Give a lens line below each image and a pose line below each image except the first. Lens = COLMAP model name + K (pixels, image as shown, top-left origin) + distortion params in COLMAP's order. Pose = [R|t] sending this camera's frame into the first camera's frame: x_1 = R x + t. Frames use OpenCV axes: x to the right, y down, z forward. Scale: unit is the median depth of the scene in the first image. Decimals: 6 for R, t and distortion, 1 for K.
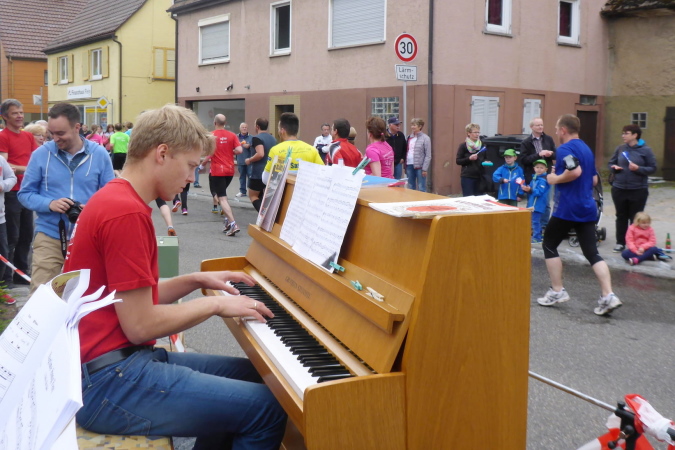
lens RADIAL K [[685.1, 0, 337.5], [0, 685.1, 220.2], [0, 0, 1]] dist [-0.012044, 0.000000]
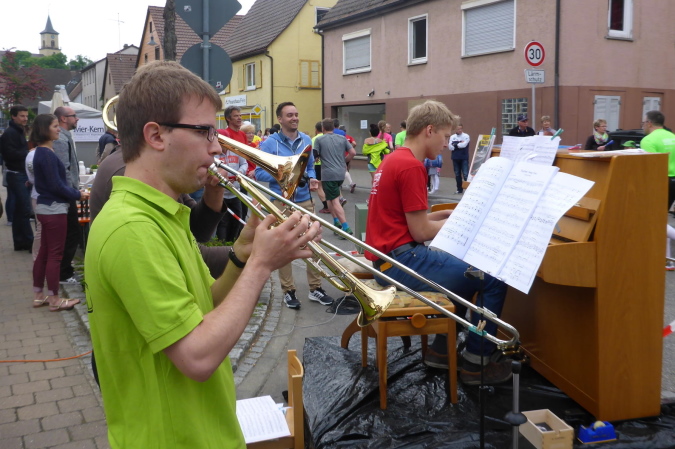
lens RADIAL K [[685.1, 0, 338.6], [0, 685.1, 229.6], [0, 0, 1]] dist [-0.012044, 0.000000]
pose [[0.989646, 0.002298, -0.143510, -0.092063], [-0.001723, 0.999990, 0.004134, 0.053254], [0.143518, -0.003844, 0.989640, -0.260739]]
